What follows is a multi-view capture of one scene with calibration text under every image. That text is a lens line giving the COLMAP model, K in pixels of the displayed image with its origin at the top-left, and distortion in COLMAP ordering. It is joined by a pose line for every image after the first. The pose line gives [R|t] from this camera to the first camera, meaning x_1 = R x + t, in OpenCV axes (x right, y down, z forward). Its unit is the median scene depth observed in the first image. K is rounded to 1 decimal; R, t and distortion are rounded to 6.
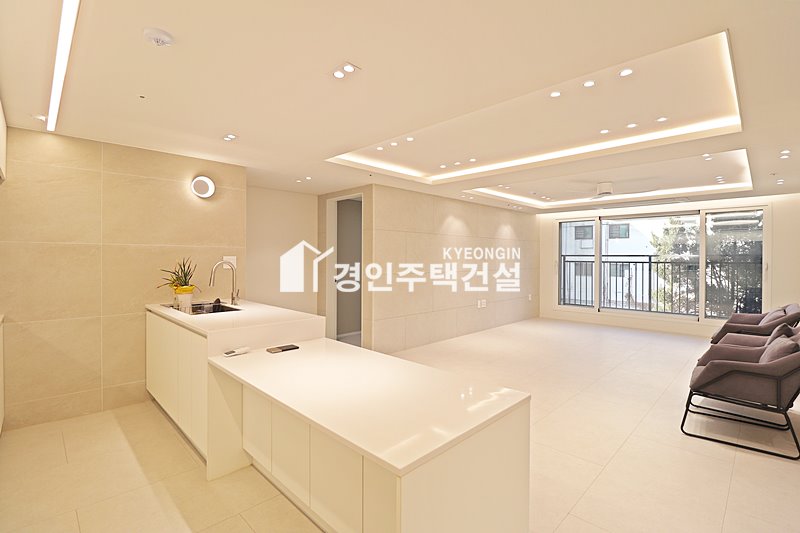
lens RADIAL K [[371.7, 0, 399.6], [0, 371.7, 259.4], [0, 0, 1]] dist [-0.000262, -0.012694]
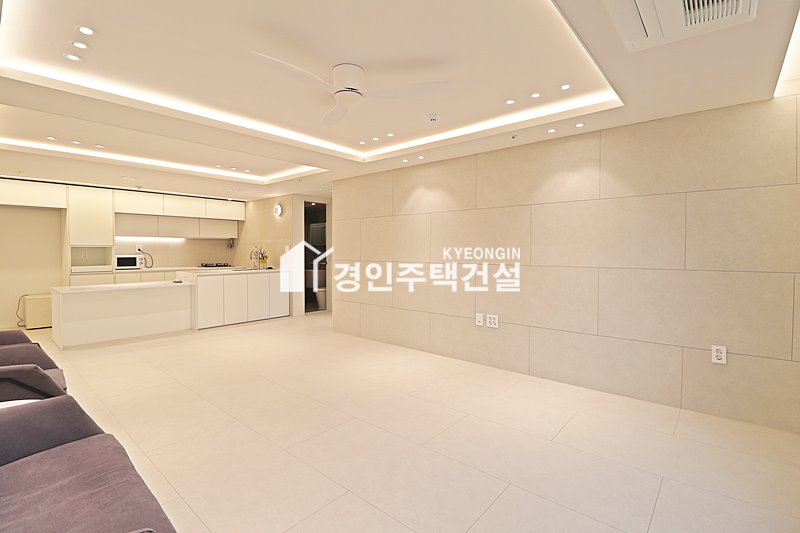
lens RADIAL K [[375.4, 0, 398.4], [0, 375.4, 260.1], [0, 0, 1]] dist [0.003620, -0.012557]
pose [[0.062521, 0.021265, -0.997817, 1.322934], [-0.006643, 0.999760, 0.020890, 0.019656], [0.998022, 0.005323, 0.062648, 1.342531]]
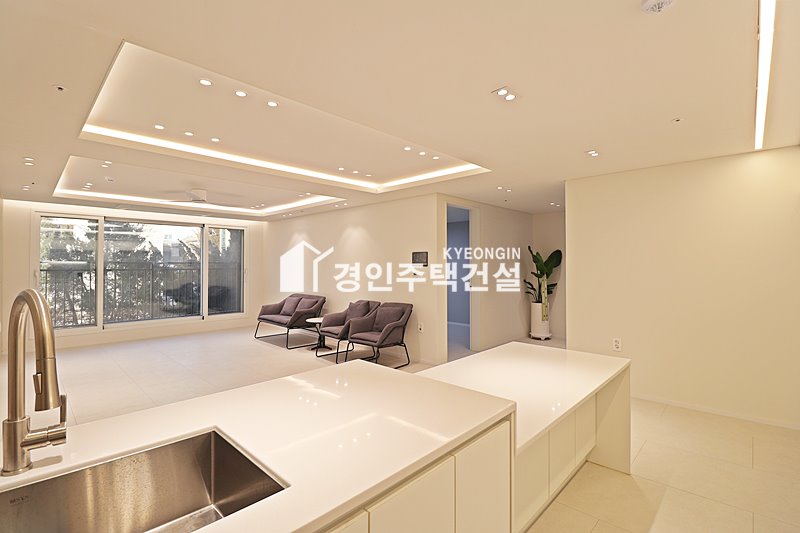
lens RADIAL K [[369.1, 0, 401.0], [0, 369.1, 258.0], [0, 0, 1]] dist [0.001013, -0.012786]
pose [[-0.021842, 0.015206, 0.999646, -0.573106], [0.006636, 0.999865, -0.015064, -0.006960], [-0.999739, 0.006304, -0.021940, 0.628319]]
